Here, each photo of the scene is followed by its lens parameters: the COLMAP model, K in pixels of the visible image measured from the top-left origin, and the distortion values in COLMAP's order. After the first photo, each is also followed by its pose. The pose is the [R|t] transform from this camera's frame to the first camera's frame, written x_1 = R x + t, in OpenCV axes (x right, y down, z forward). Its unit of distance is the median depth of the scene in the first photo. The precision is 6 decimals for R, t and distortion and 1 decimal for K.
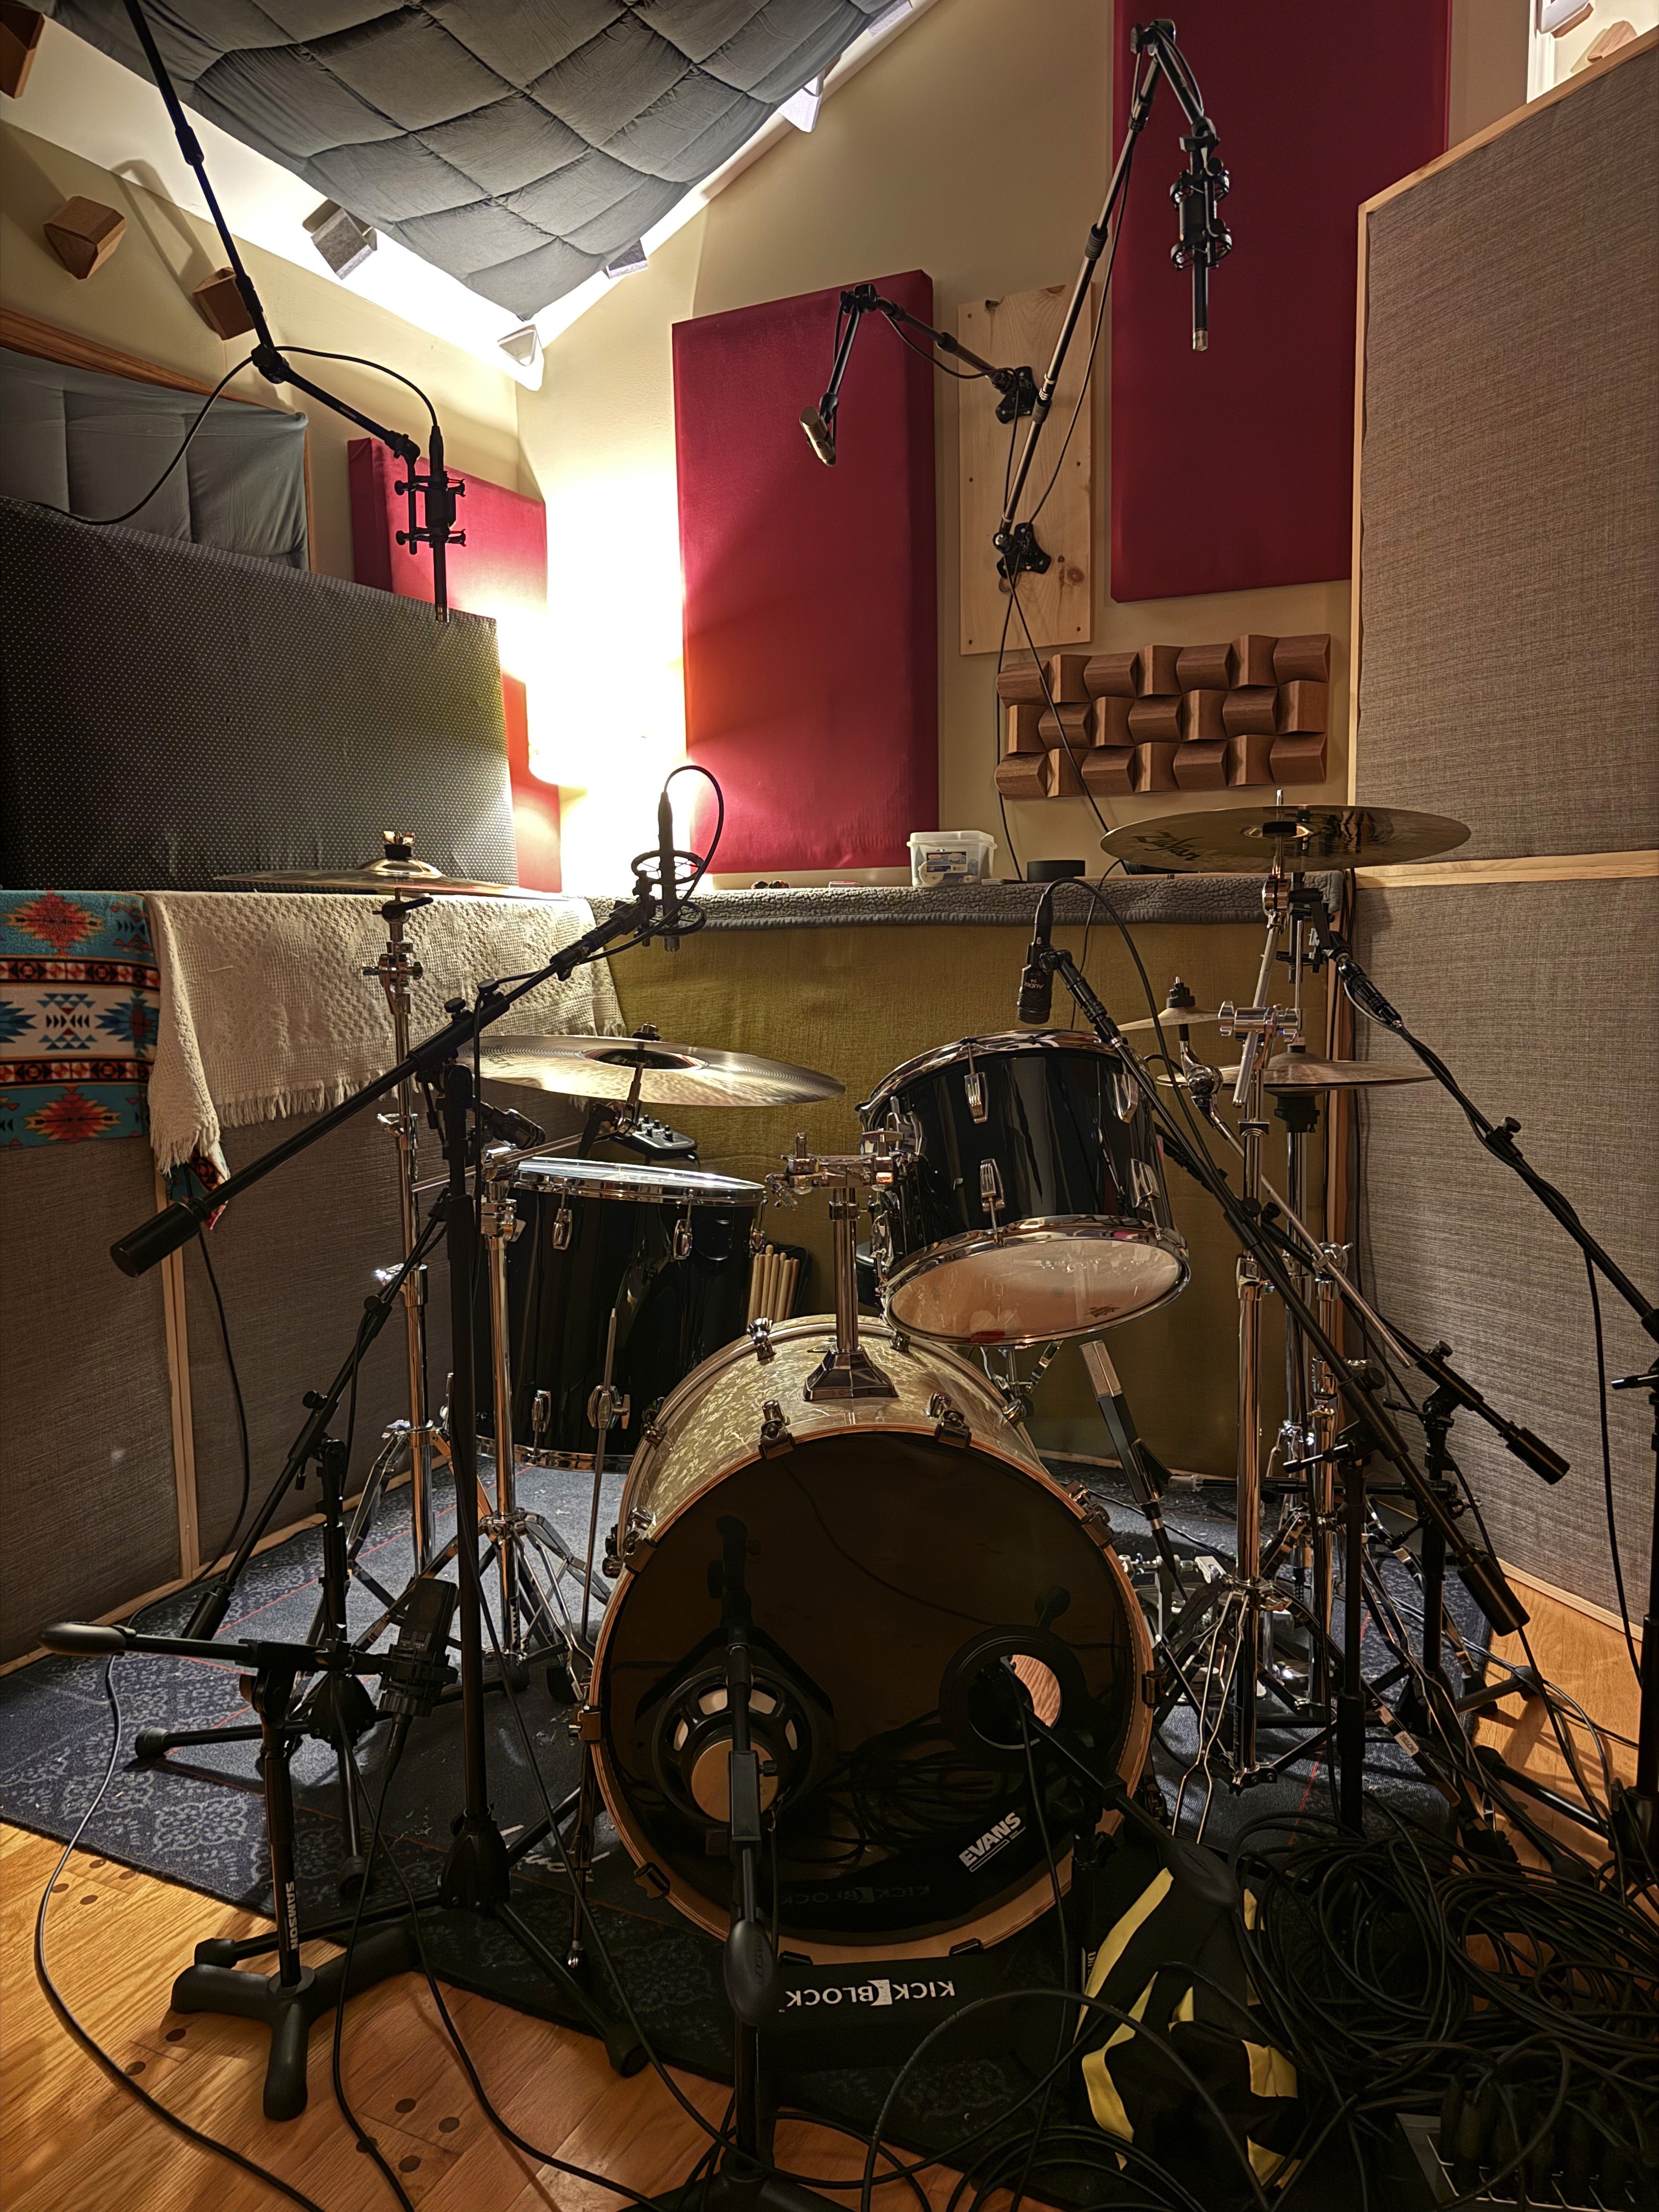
lens RADIAL K [[1578.5, 0, 827.9], [0, 1578.5, 1096.5], [0, 0, 1]] dist [0.004221, -0.002516]
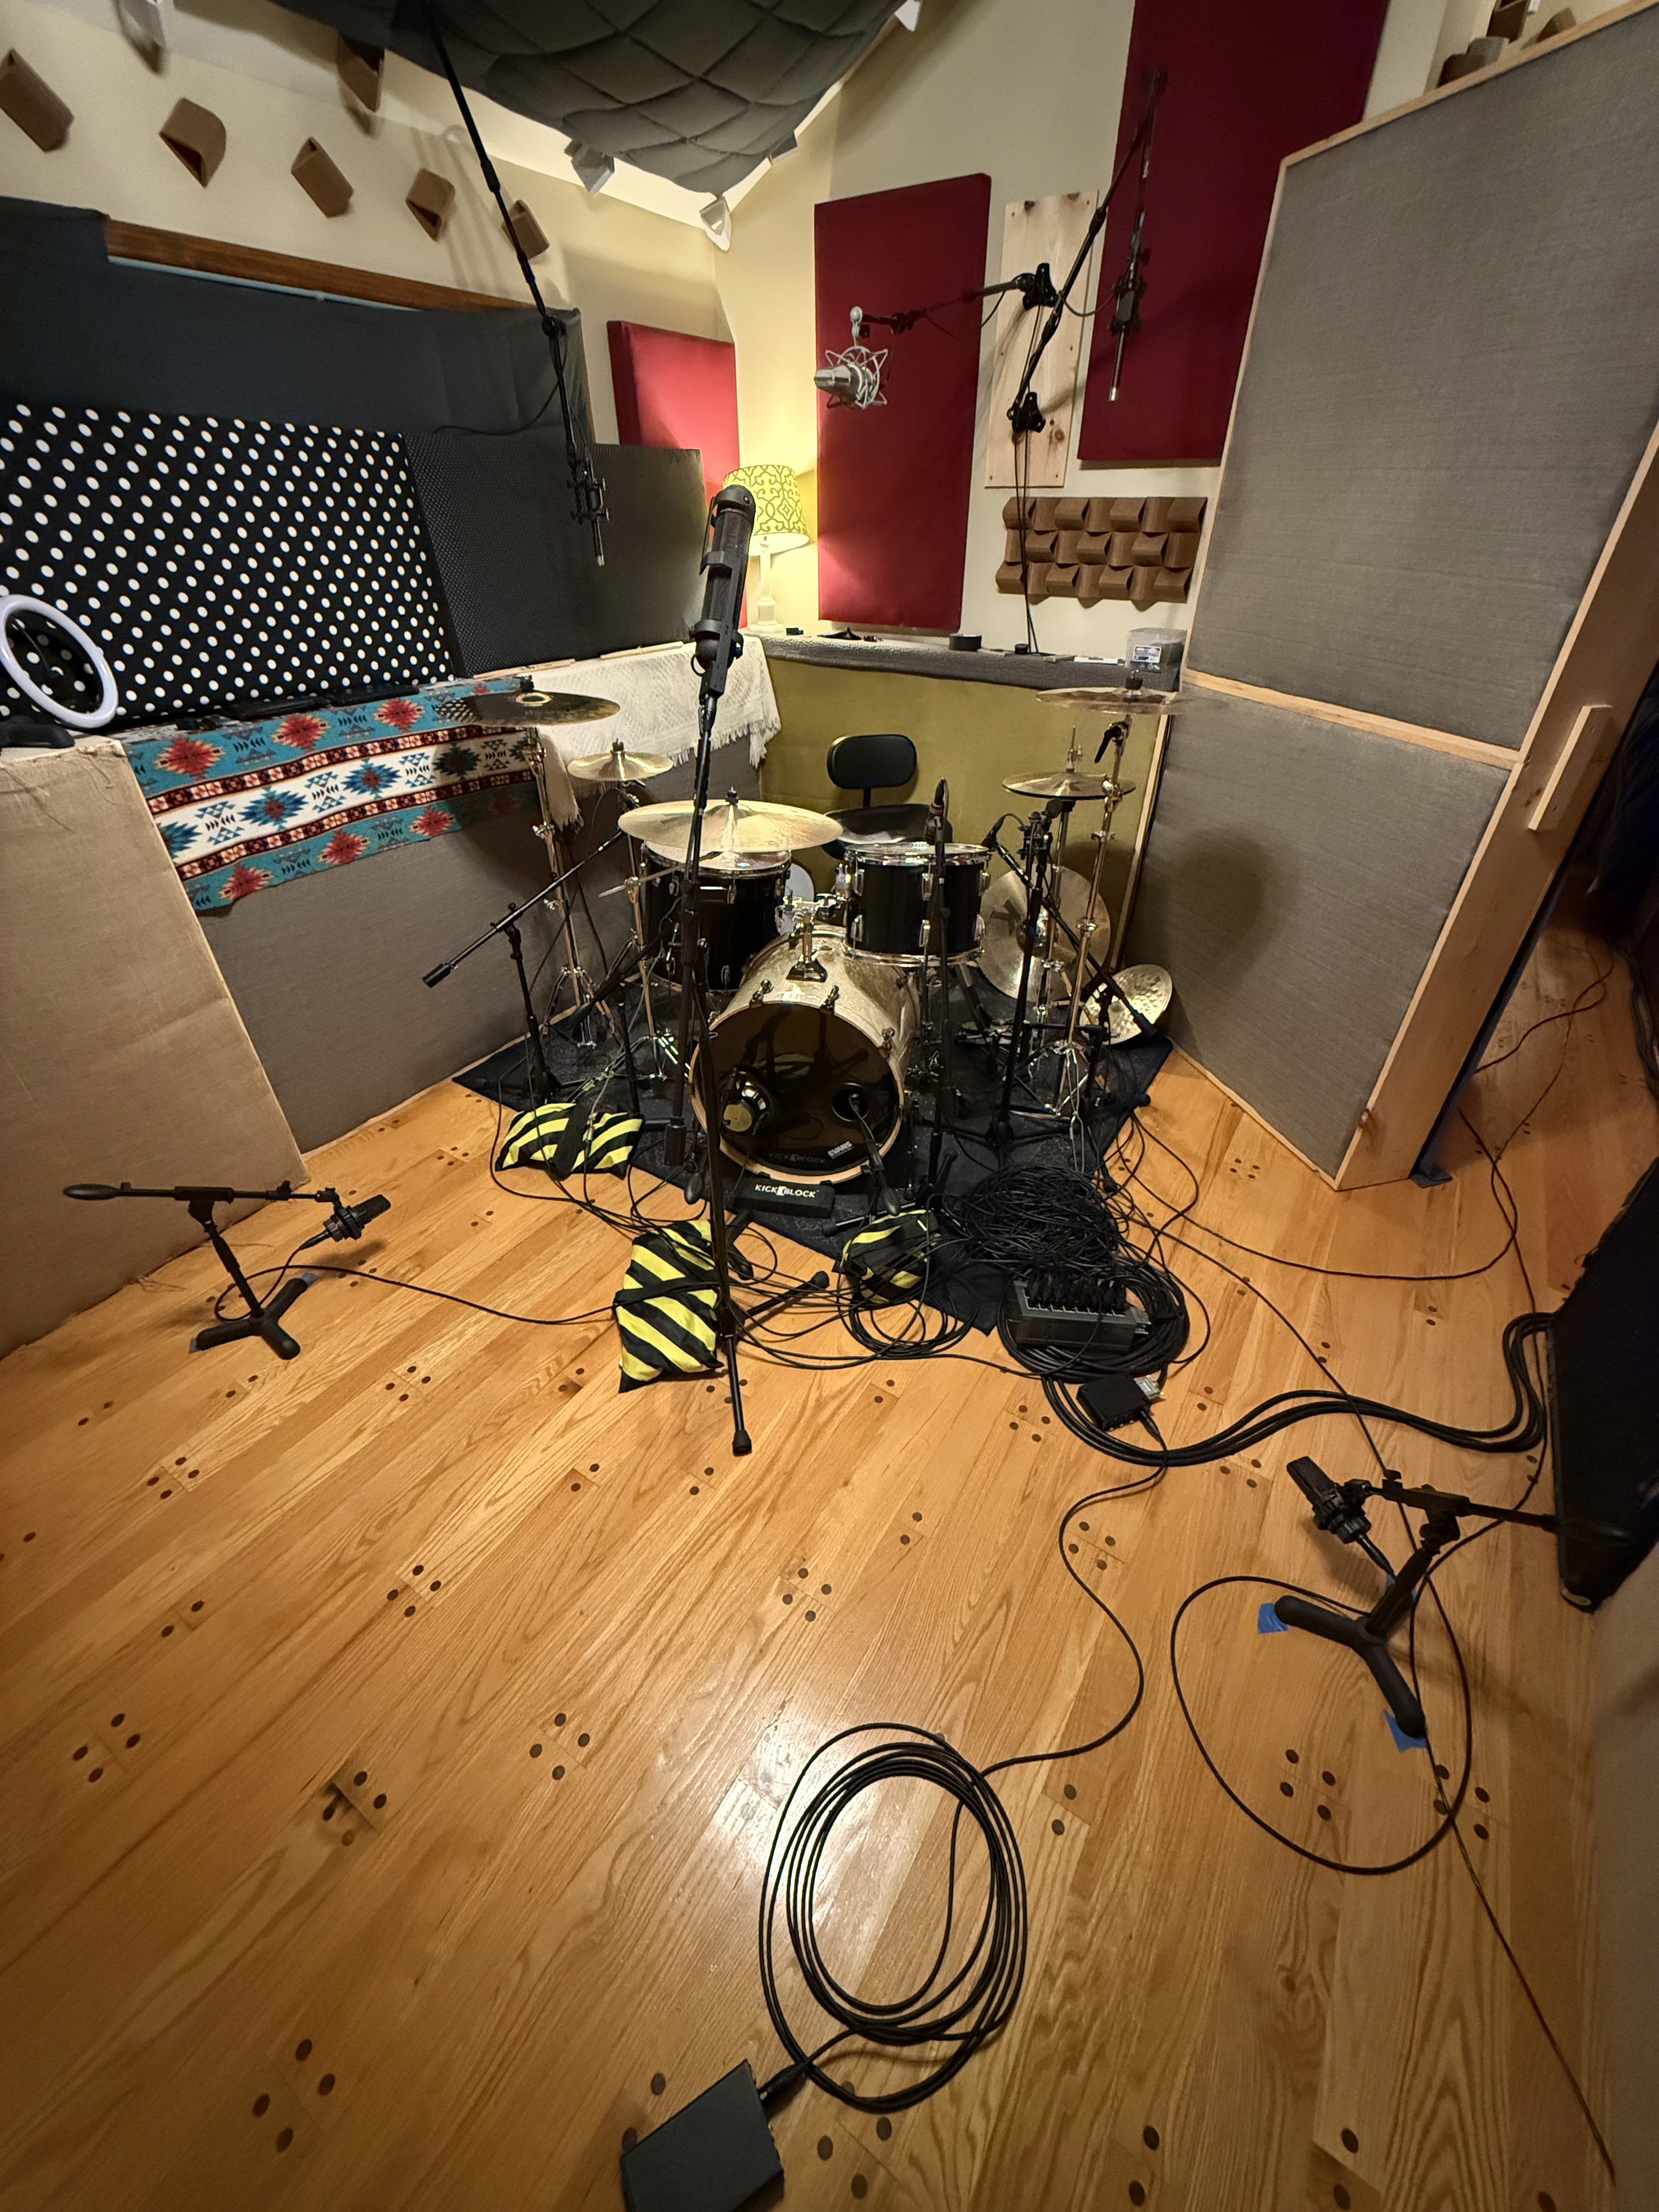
lens RADIAL K [[876.2, 0, 832.0], [0, 876.2, 1099.3], [0, 0, 1]] dist [0.000045, -0.000436]
pose [[0.992968, 0.080486, -0.086814, 0.065966], [-0.030749, 0.883508, 0.467405, -0.159625], [0.114320, -0.461449, 0.879770, -0.120908]]
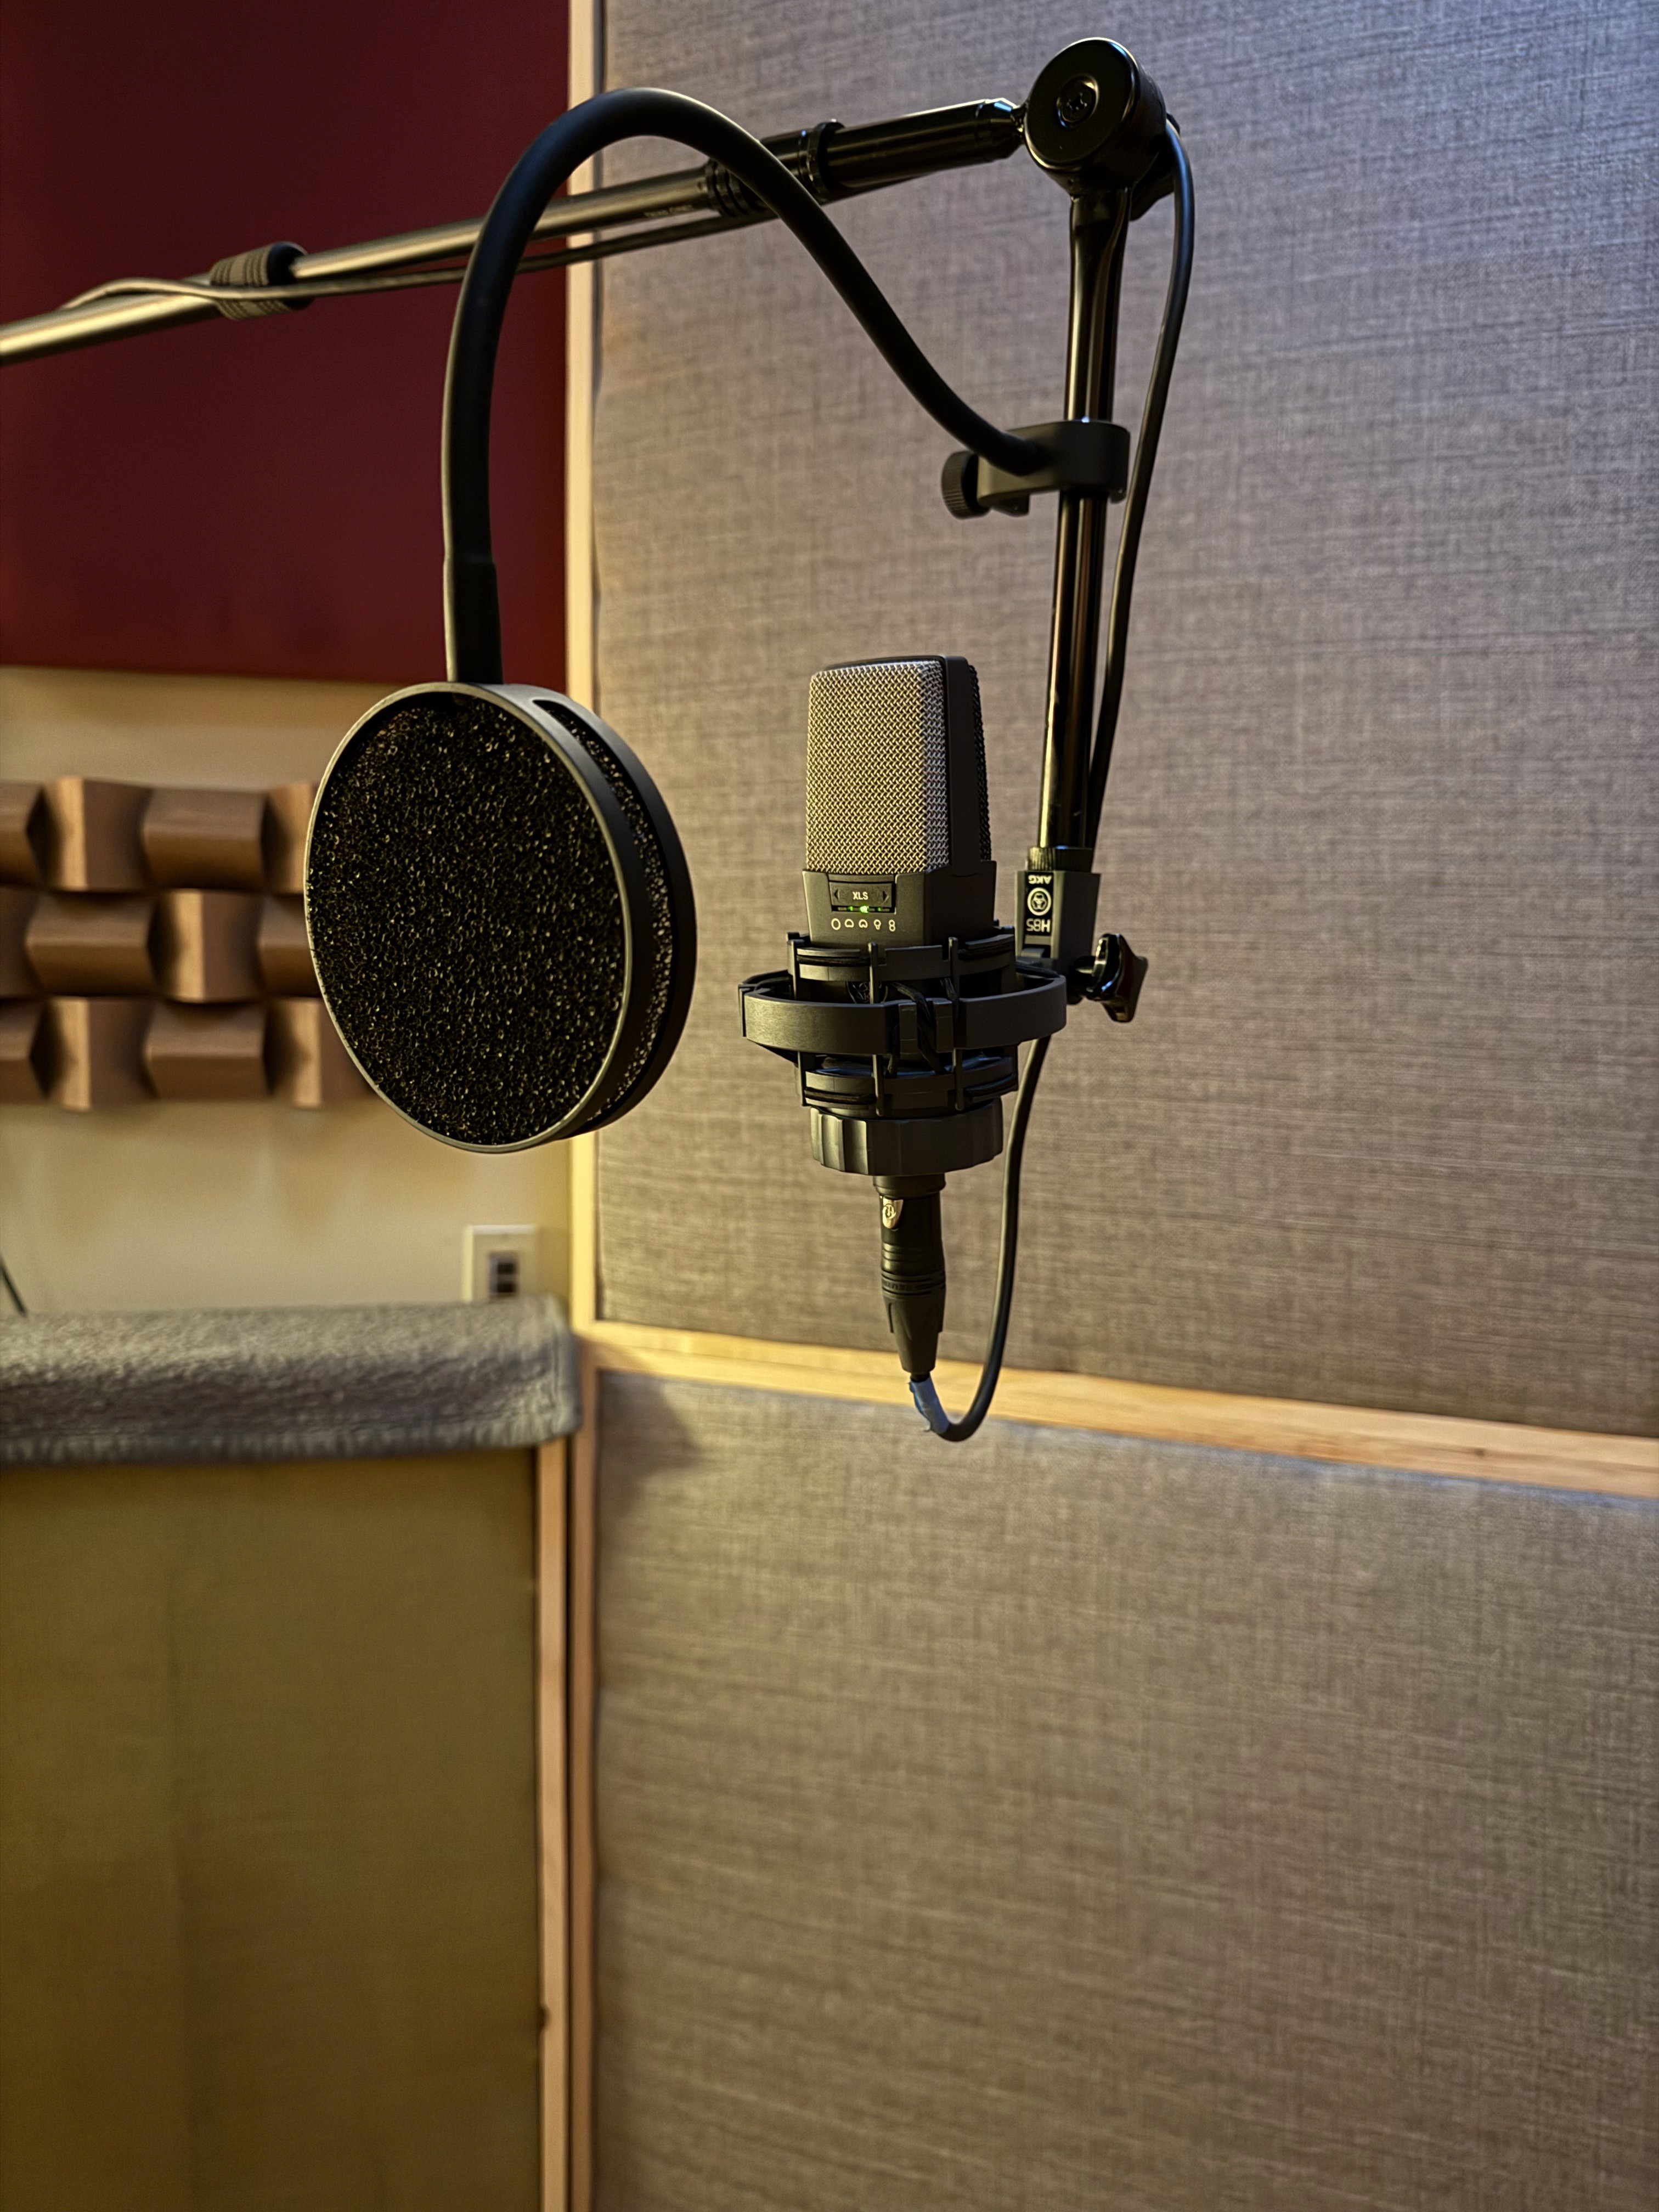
lens RADIAL K [[1578.5, 0, 827.9], [0, 1578.5, 1096.5], [0, 0, 1]] dist [0.004221, -0.002516]
pose [[0.761134, -0.035994, 0.647595, 0.079527], [0.060419, 0.998052, -0.015538, -0.182643], [-0.645775, 0.050954, 0.761826, 0.552172]]
